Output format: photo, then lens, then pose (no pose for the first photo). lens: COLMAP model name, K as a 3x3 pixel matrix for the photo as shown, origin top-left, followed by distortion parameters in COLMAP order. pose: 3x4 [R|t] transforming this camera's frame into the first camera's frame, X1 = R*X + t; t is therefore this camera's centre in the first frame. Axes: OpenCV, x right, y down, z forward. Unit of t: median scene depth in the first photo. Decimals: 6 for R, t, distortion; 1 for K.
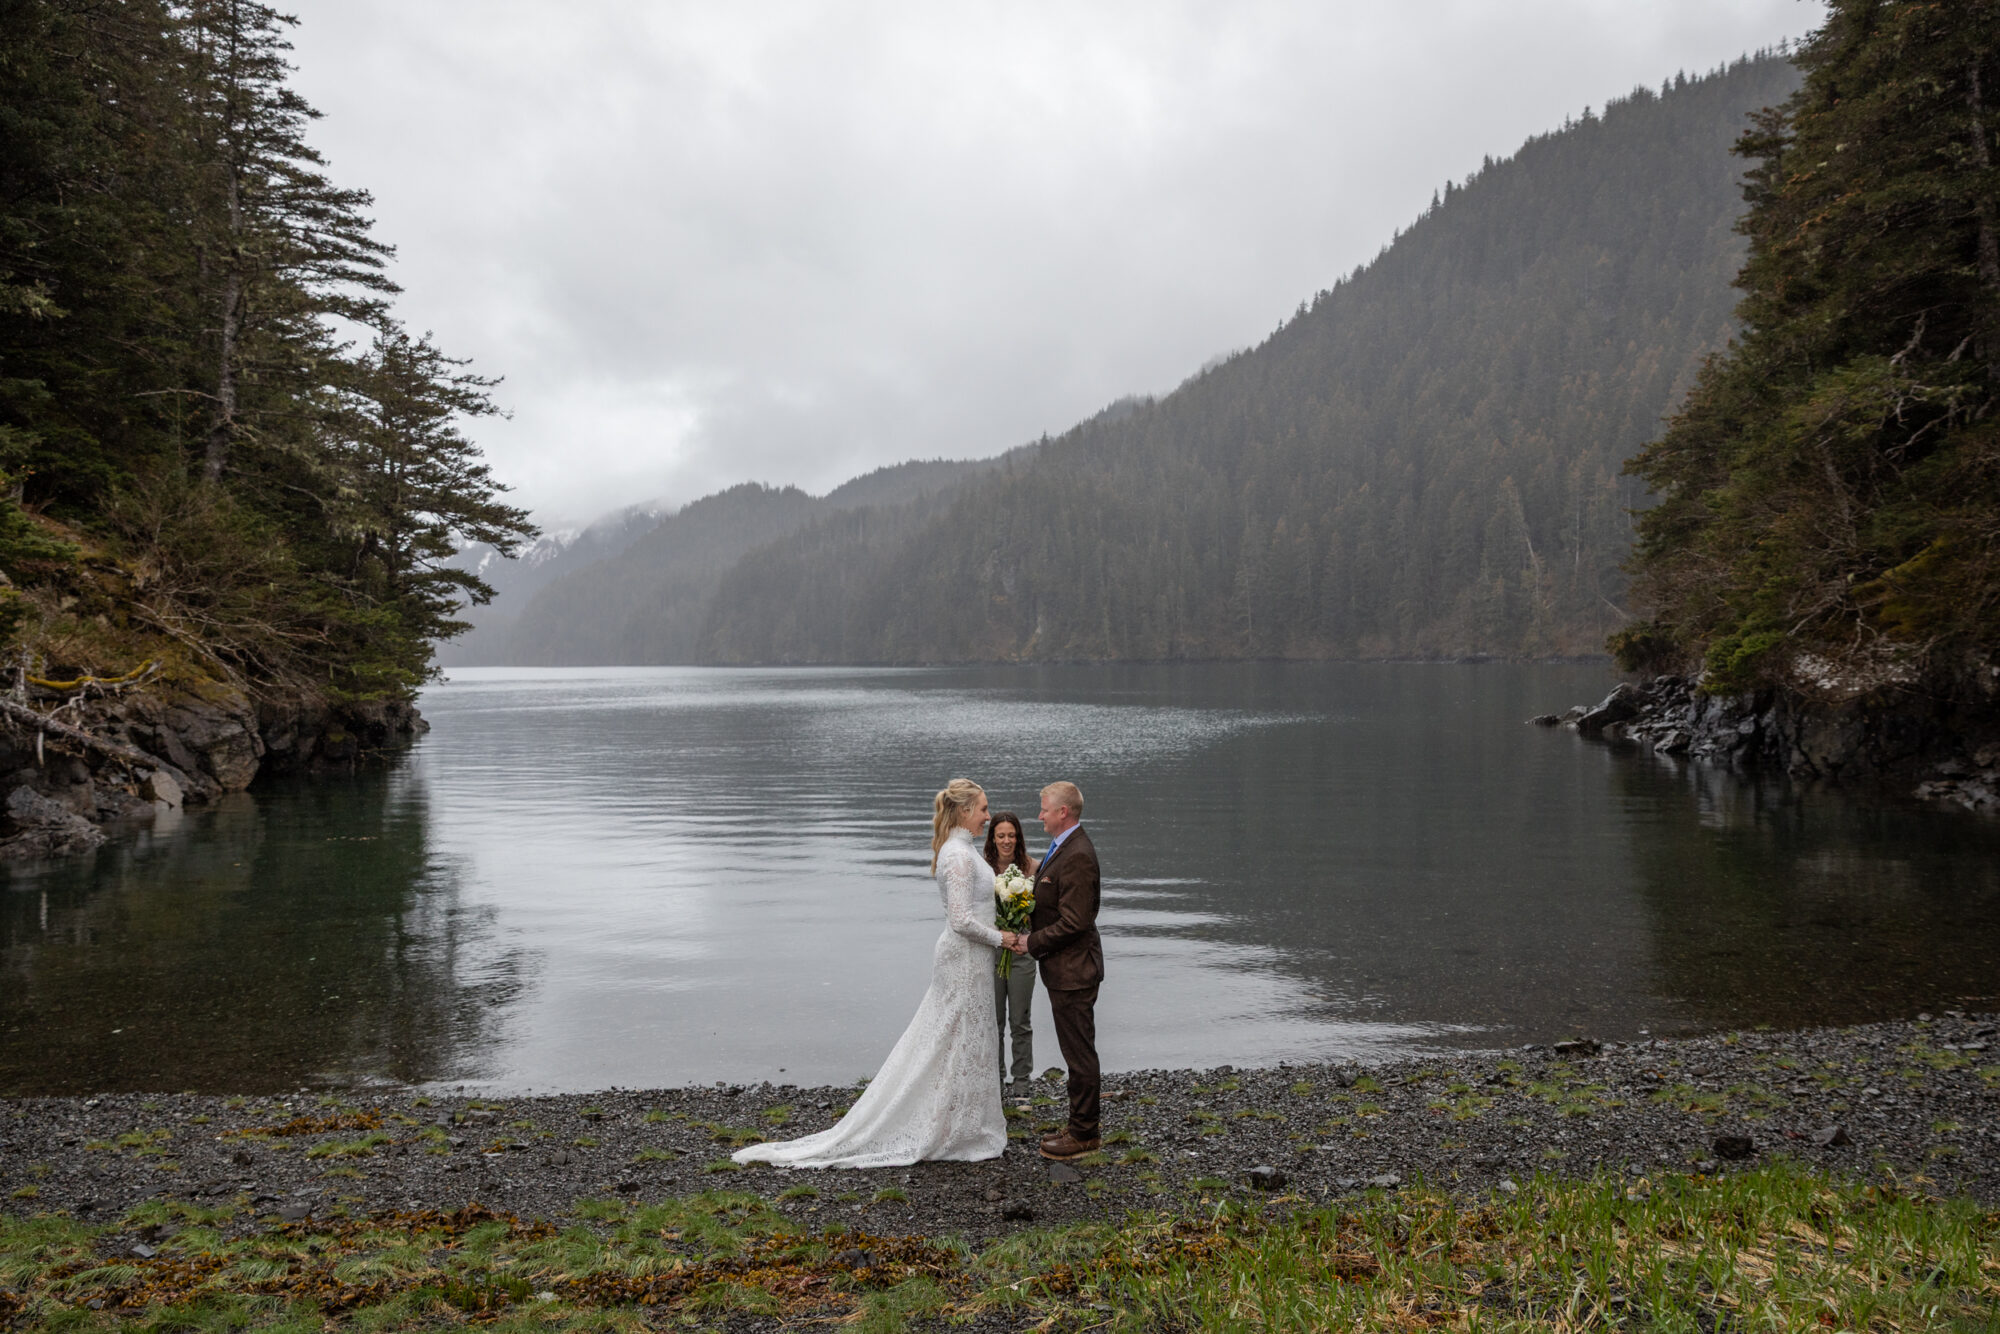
lens RADIAL K [[1469.8, 0, 996.9], [0, 1469.8, 651.2], [0, 0, 1]] dist [0.009621, 0.008534]
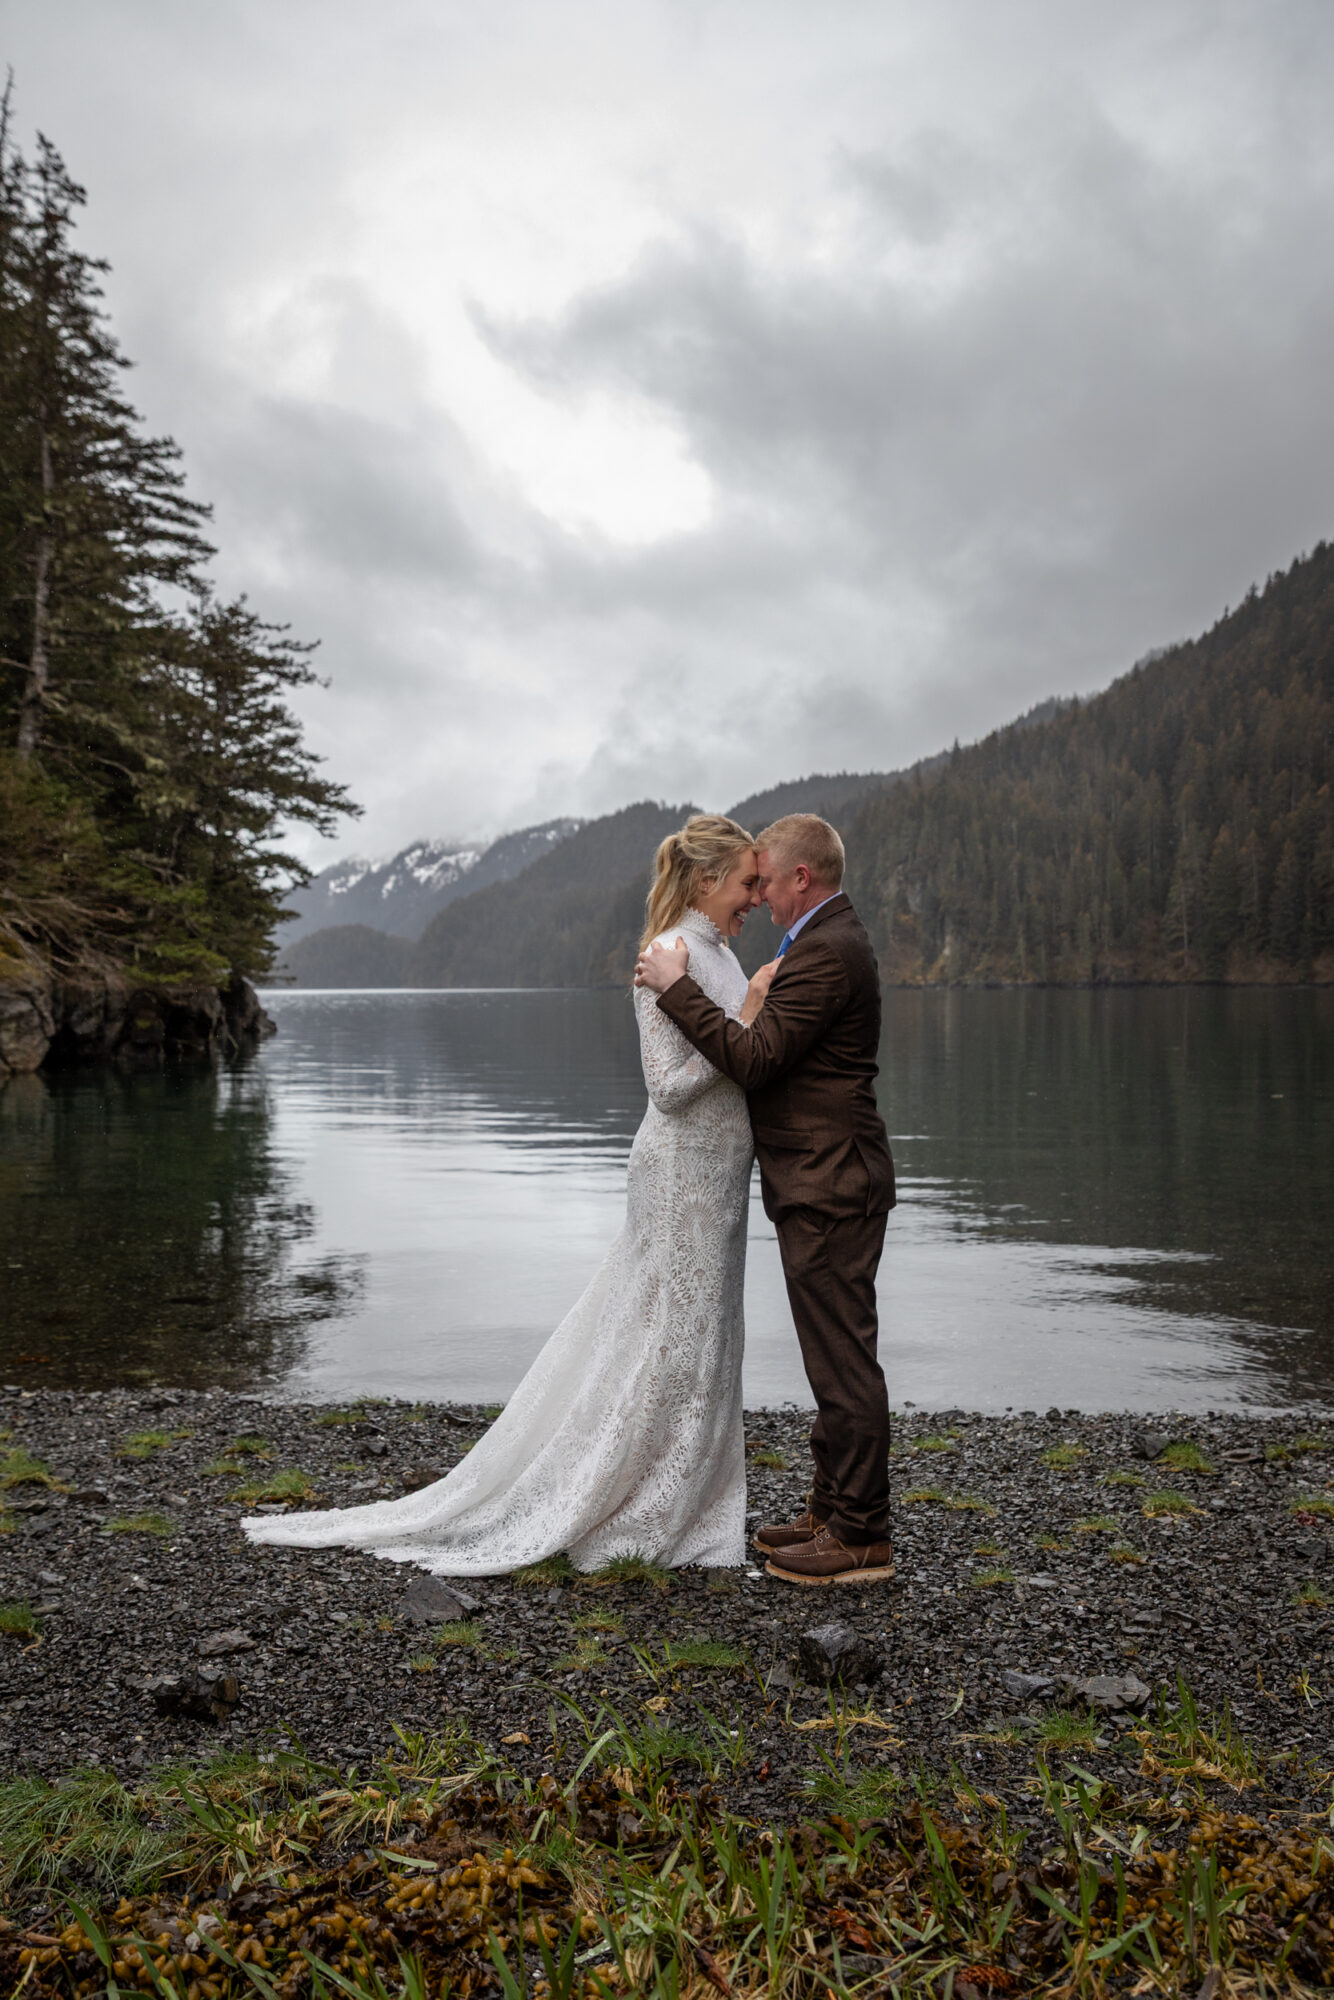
lens RADIAL K [[1469.8, 0, 649.9], [0, 1469.8, 1008.1], [0, 0, 1]] dist [0.009621, 0.008534]
pose [[0.982149, 0.008153, -0.187928, 0.046050], [-0.006712, 0.999943, 0.008302, 0.036413], [0.187985, -0.006893, 0.982148, 0.124727]]
